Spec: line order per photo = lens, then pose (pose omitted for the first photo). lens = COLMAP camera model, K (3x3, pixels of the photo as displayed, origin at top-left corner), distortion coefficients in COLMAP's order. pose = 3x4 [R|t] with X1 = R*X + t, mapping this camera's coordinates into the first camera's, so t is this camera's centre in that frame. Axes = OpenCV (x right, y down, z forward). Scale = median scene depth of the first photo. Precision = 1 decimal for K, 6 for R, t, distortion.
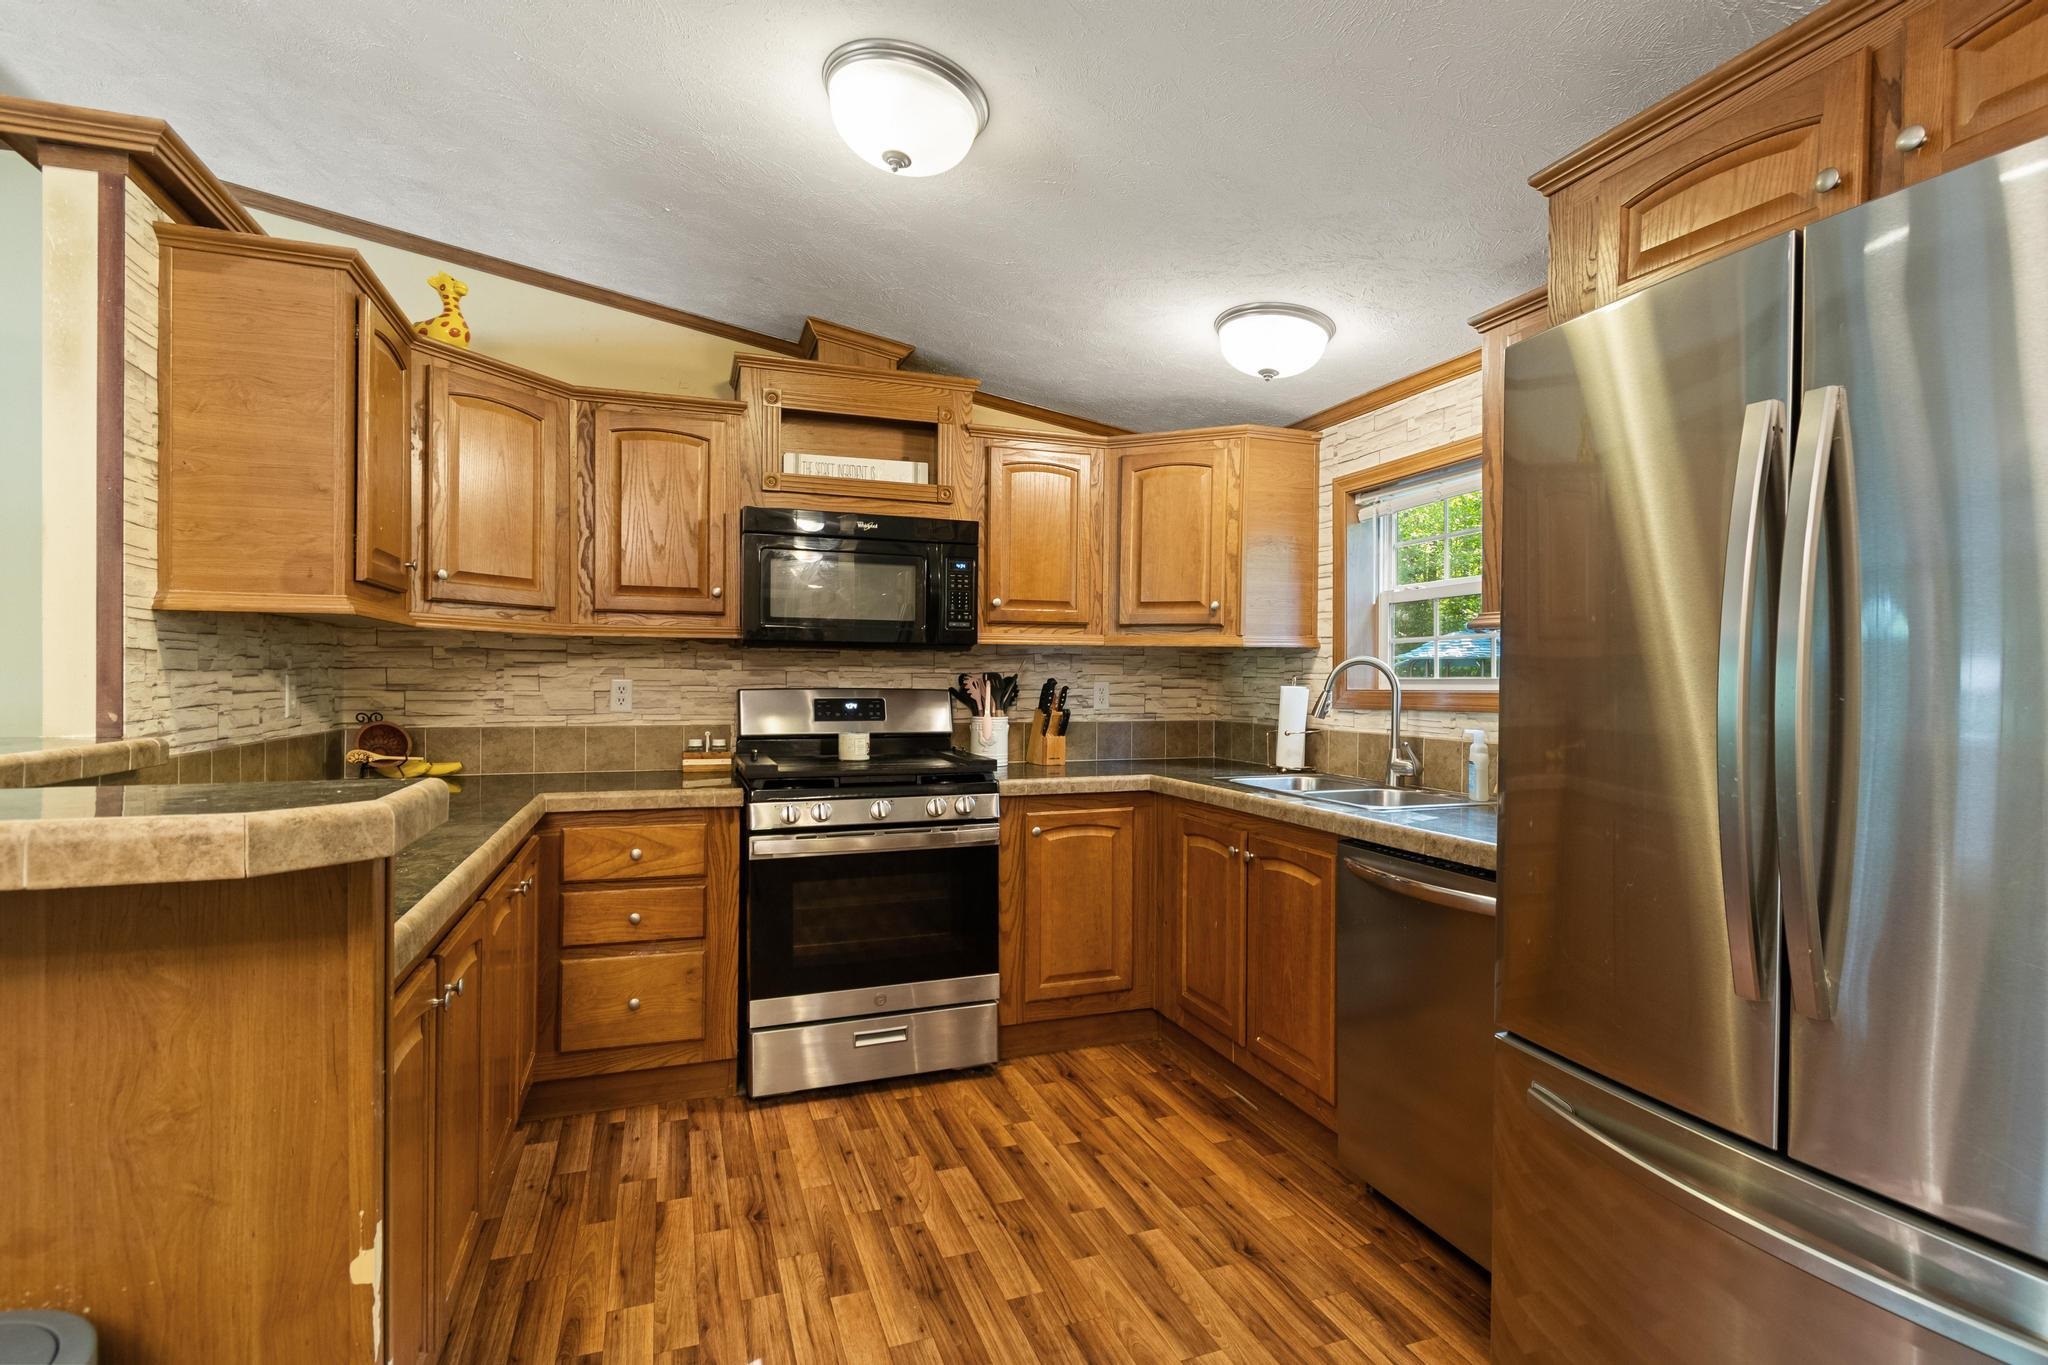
lens RADIAL K [[991.5, 0, 1014.5], [0, 991.5, 685.5], [0, 0, 1]] dist [-0.000966, -0.001908]
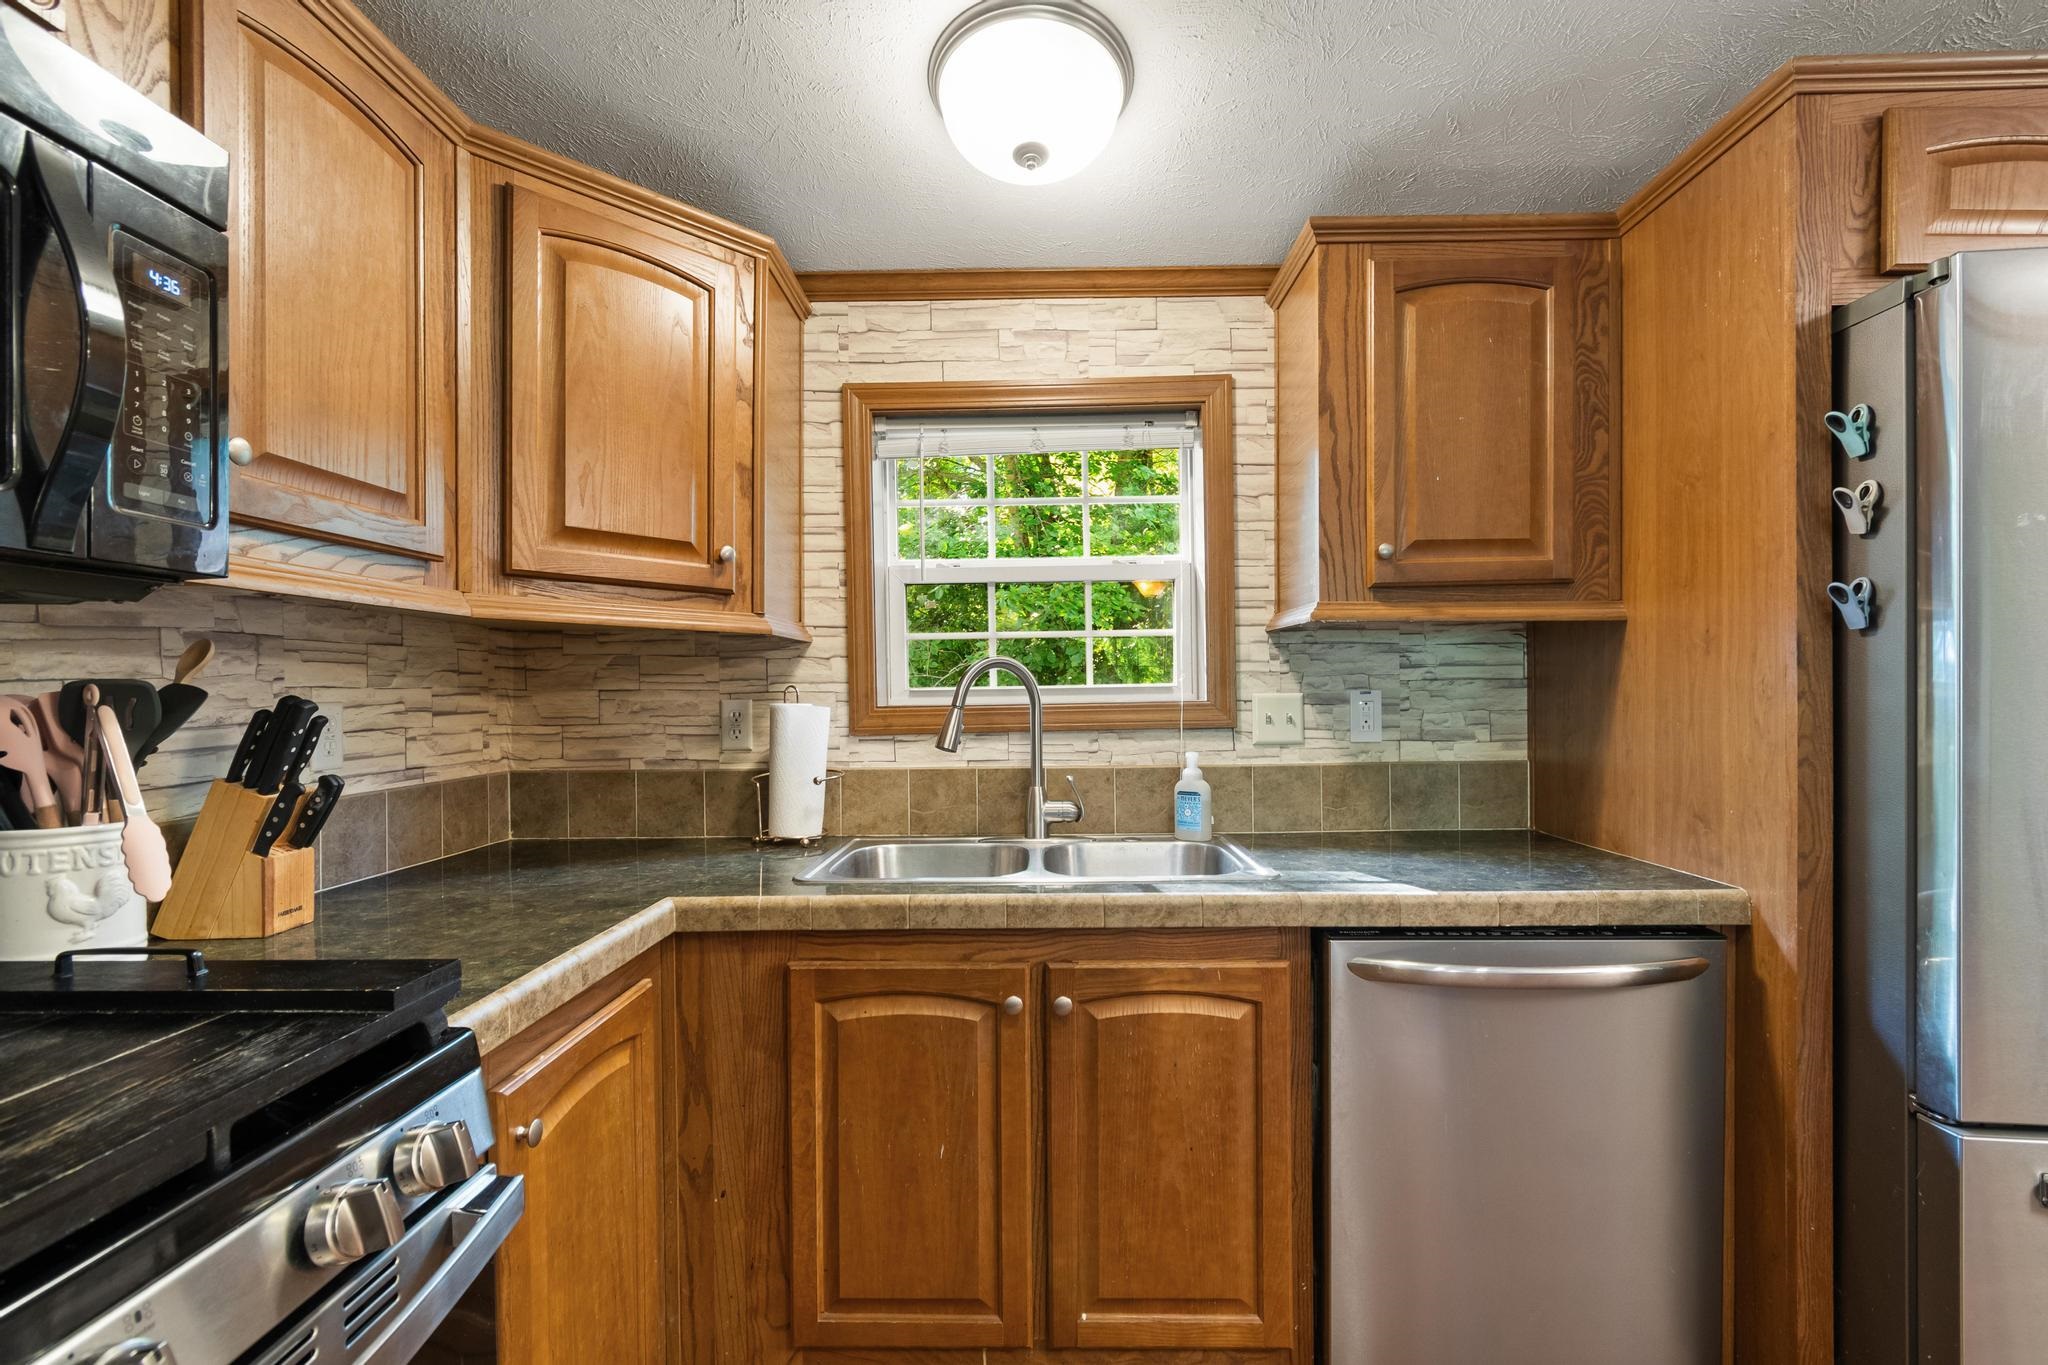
lens RADIAL K [[919.0, 0, 1027.3], [0, 919.0, 701.8], [0, 0, 1]] dist [0.002430, -0.001712]
pose [[0.340147, -0.017776, 0.940204, -0.260443], [0.017336, 0.999770, 0.012631, -0.006274], [-0.940213, 0.012003, 0.340377, 0.852311]]
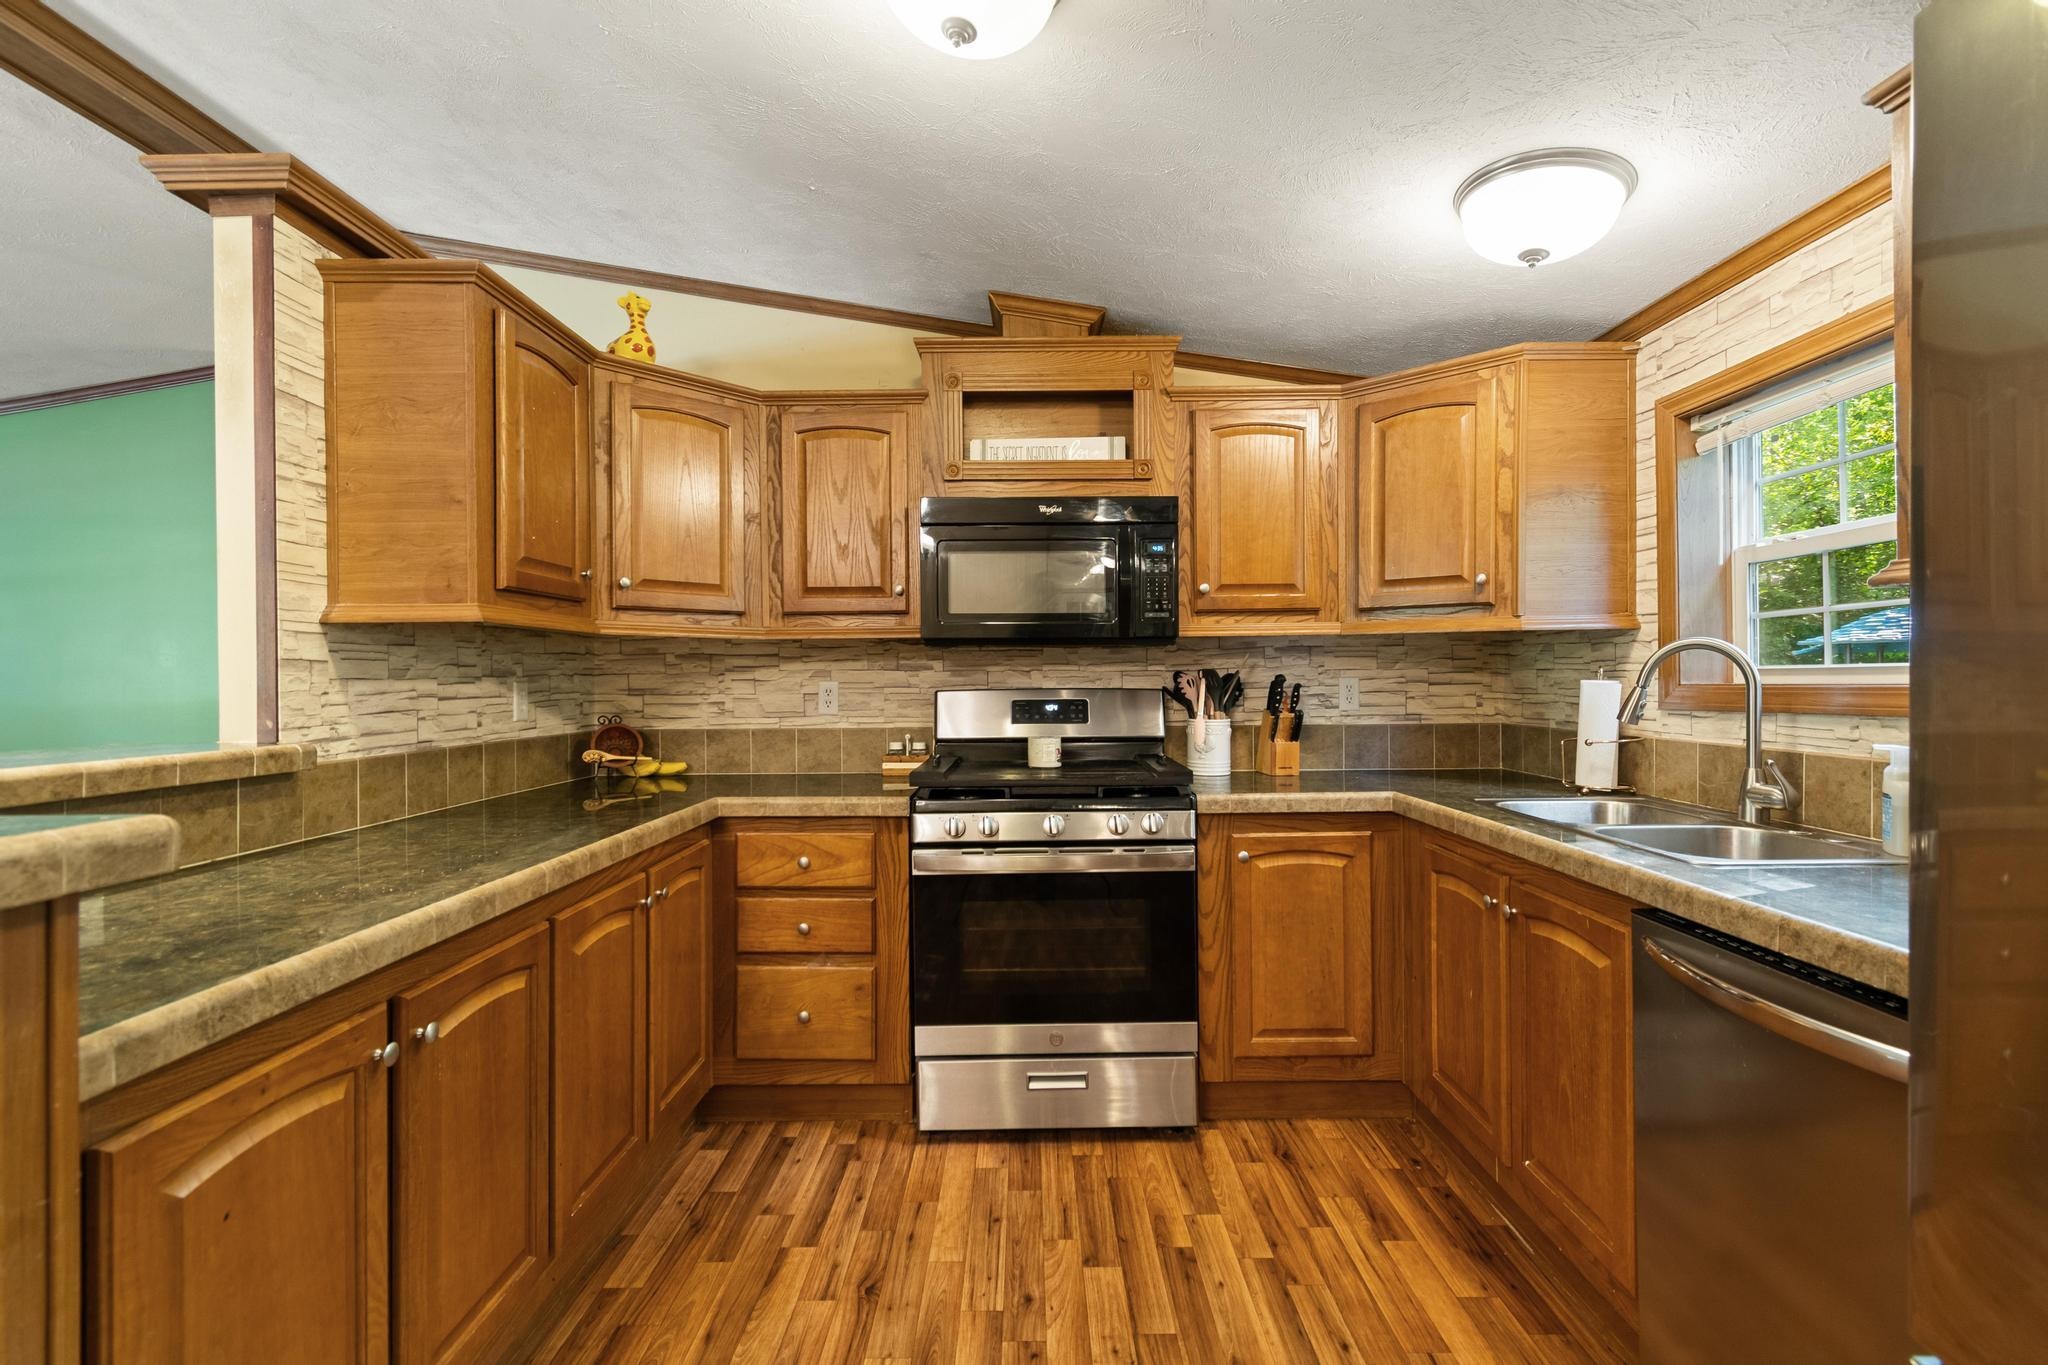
lens RADIAL K [[919.0, 0, 1018.5], [0, 919.0, 681.2], [0, 0, 1]] dist [0.002430, -0.001712]
pose [[0.940926, -0.012258, -0.338389, 0.127988], [0.011329, 0.999925, -0.004721, -0.000292], [0.338421, 0.000608, 0.940994, 0.235609]]
